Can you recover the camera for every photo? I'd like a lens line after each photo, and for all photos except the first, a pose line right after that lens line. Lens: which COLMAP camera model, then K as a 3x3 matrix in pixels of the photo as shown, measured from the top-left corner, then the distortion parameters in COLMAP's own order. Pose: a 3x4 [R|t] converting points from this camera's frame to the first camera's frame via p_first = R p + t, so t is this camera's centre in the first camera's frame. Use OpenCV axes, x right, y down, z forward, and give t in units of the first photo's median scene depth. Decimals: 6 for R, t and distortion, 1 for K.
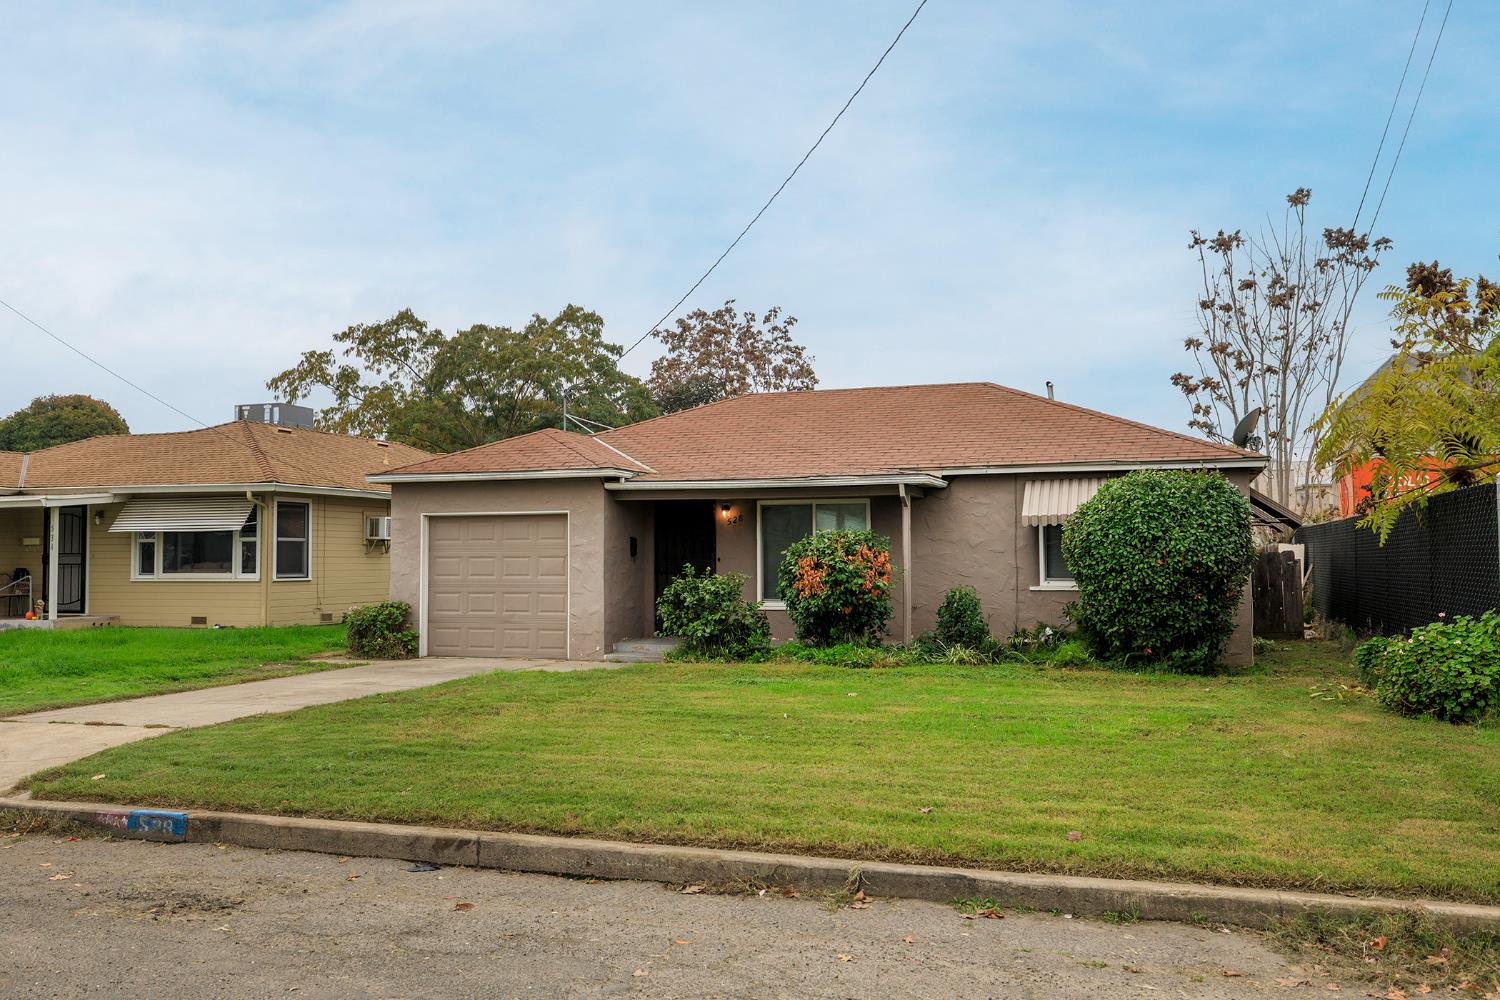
lens RADIAL K [[1359.9, 0, 750.0], [0, 1359.9, 500.0], [0, 0, 1]] dist [0.003363, 0.006537]
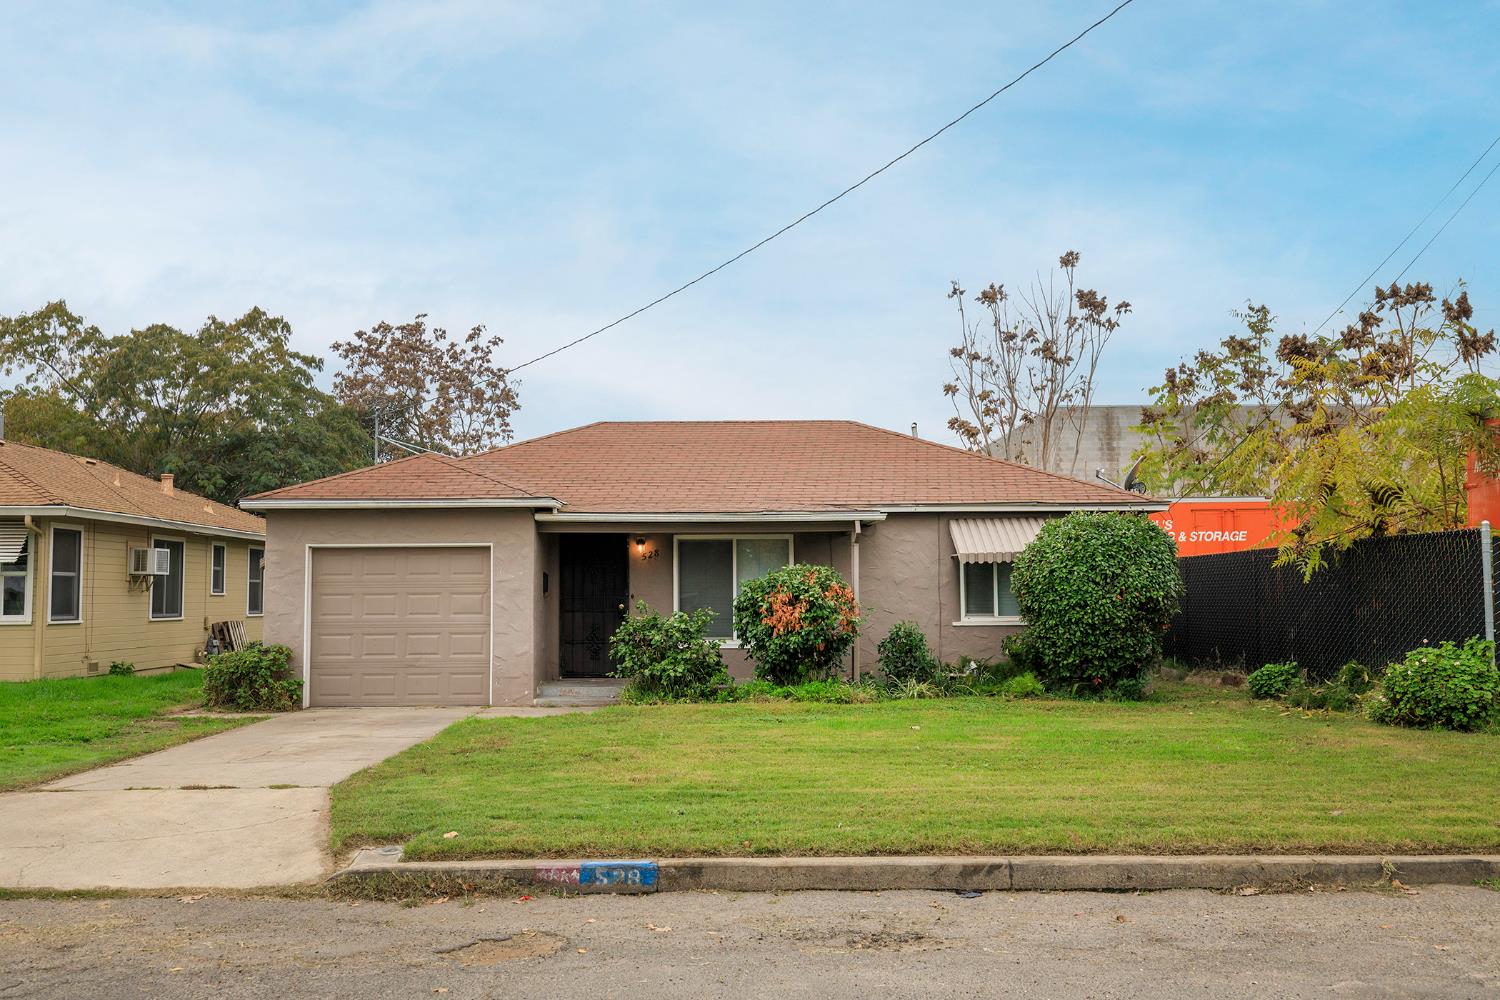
lens RADIAL K [[1465.8, 0, 750.0], [0, 1465.8, 500.0], [0, 0, 1]] dist [0.006100, 0.011878]
pose [[0.936344, 0.021815, 0.350406, -0.320581], [-0.013022, 0.999539, -0.027429, 0.003547], [-0.350842, 0.021120, 0.936196, 0.011126]]
